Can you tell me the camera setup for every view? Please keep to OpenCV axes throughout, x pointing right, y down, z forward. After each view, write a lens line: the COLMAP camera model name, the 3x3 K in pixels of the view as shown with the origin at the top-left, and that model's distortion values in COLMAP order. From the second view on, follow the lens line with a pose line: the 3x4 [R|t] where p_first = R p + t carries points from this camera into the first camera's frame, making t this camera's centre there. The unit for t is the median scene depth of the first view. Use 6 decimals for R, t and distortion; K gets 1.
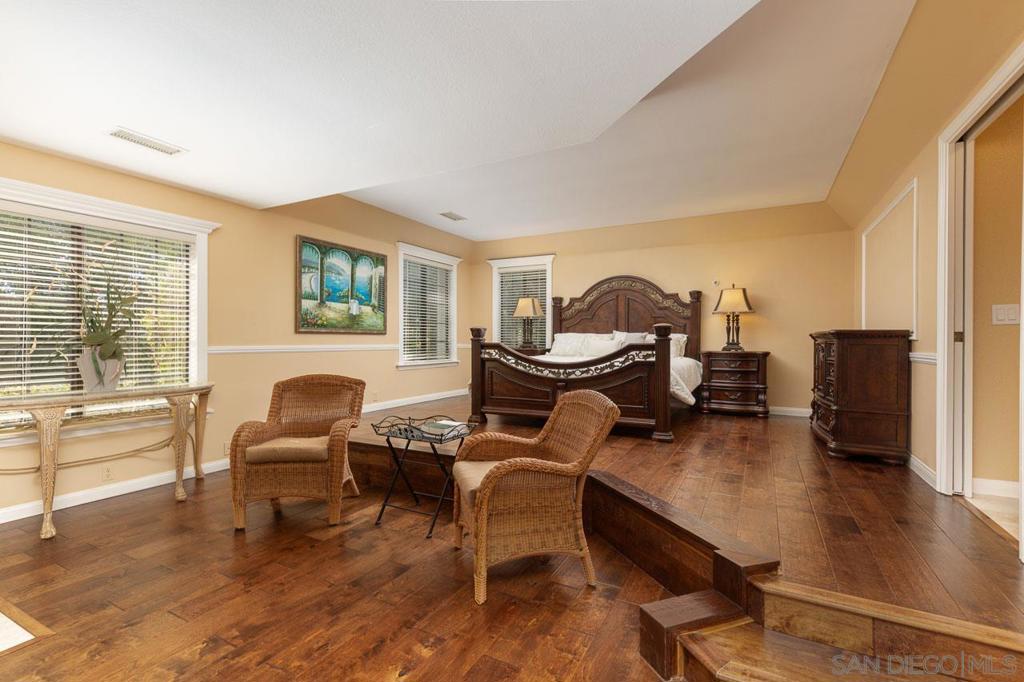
lens RADIAL K [[462.4, 0, 514.2], [0, 462.4, 337.9], [0, 0, 1]] dist [0.001135, 0.000040]
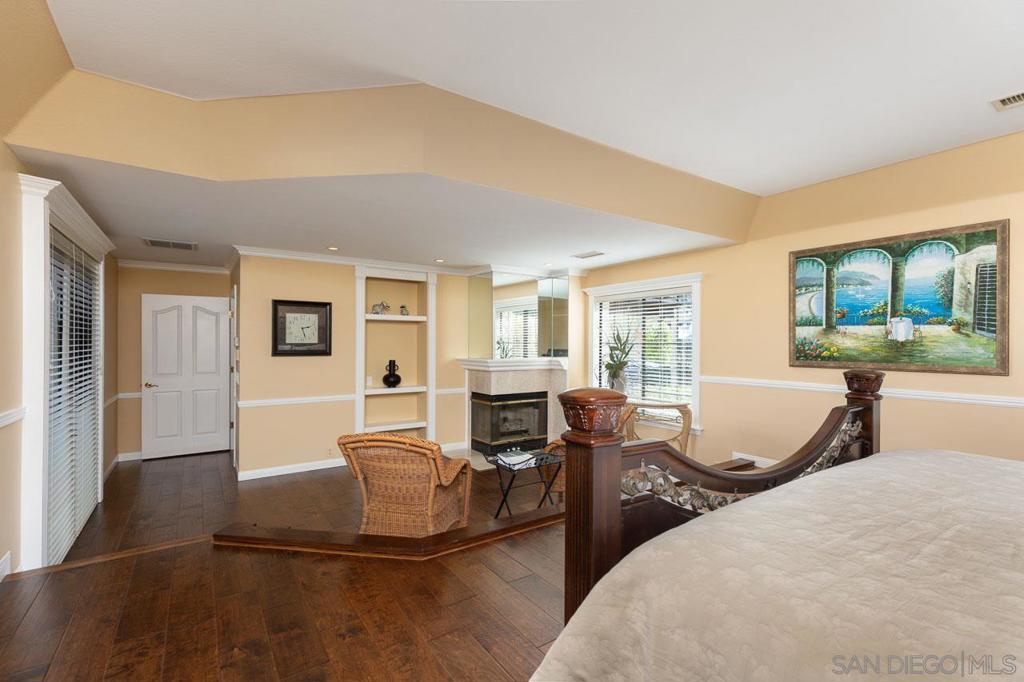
lens RADIAL K [[462.4, 0, 512.1], [0, 462.4, 345.7], [0, 0, 1]] dist [0.001135, 0.000040]
pose [[-0.462000, -0.015200, -0.886750, 0.480696], [-0.017351, 0.999817, -0.008098, -0.031176], [0.886710, 0.011645, -0.462179, 0.862671]]
